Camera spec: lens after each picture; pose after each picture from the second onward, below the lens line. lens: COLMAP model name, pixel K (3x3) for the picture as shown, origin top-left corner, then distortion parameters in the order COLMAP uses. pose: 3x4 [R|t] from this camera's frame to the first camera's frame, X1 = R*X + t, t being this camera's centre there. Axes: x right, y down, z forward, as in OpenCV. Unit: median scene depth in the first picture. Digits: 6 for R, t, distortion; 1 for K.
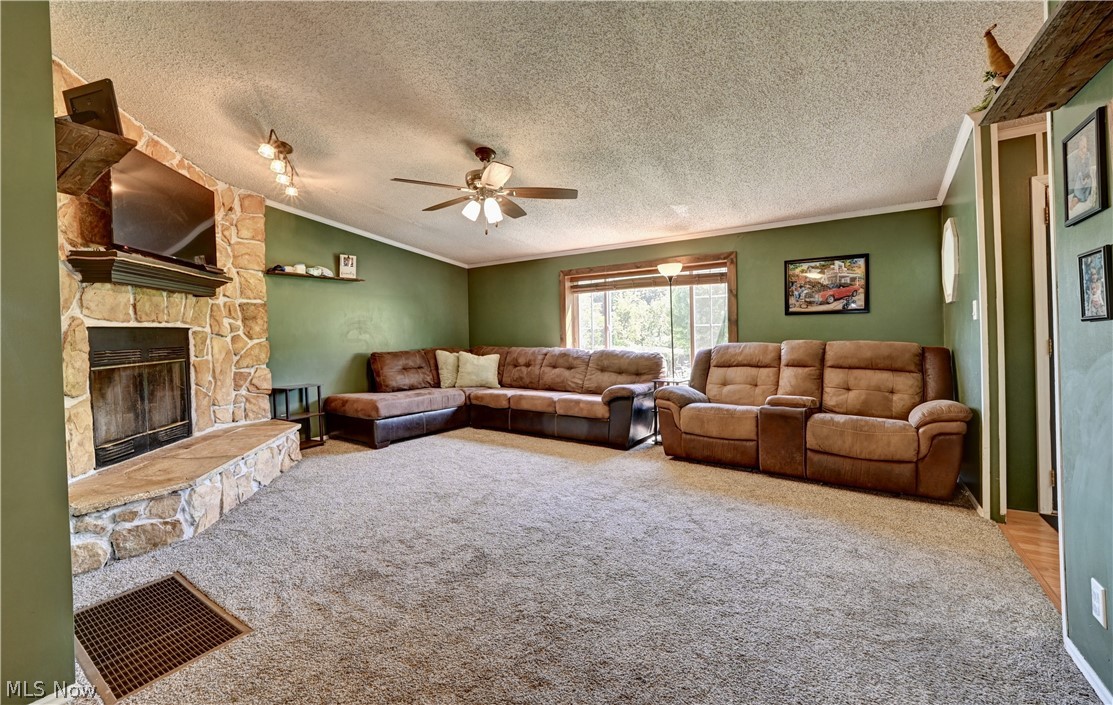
lens RADIAL K [[453.5, 0, 555.1], [0, 453.5, 336.7], [0, 0, 1]] dist [-0.000938, 0.000014]
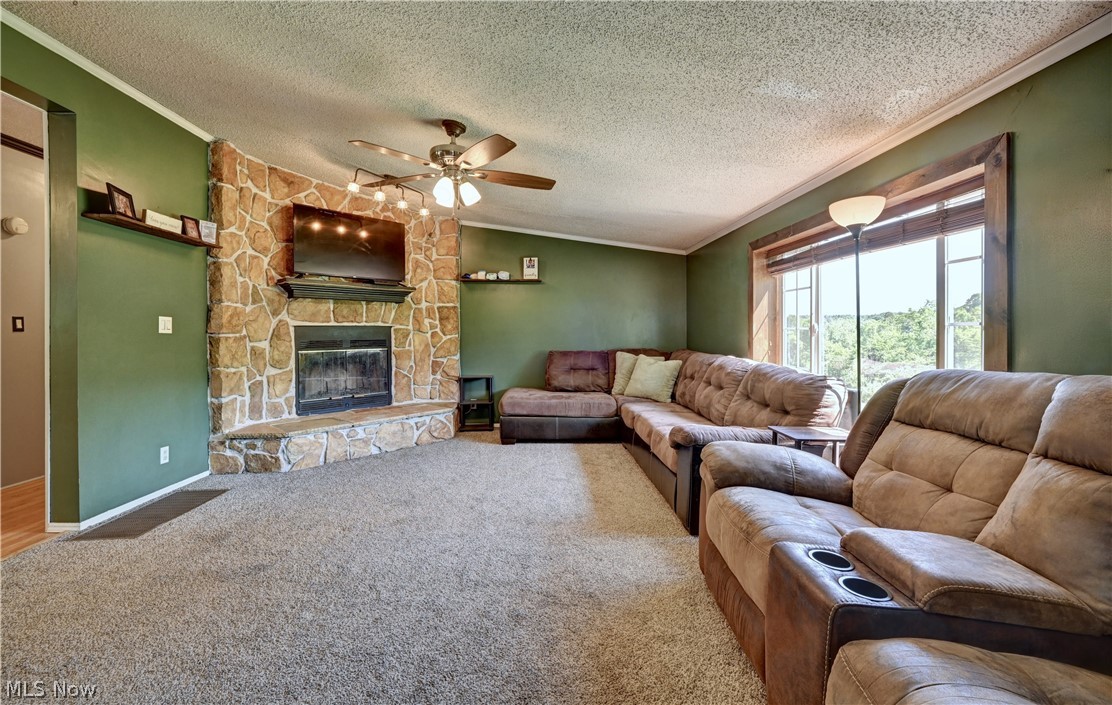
lens RADIAL K [[453.1, 0, 554.6], [0, 453.1, 336.7], [0, 0, 1]] dist [-0.000938, 0.000014]
pose [[0.596441, 0.023857, -0.802303, 0.520687], [-0.017522, 0.999707, 0.016701, -0.016502], [0.802466, 0.004096, 0.596684, 0.499650]]
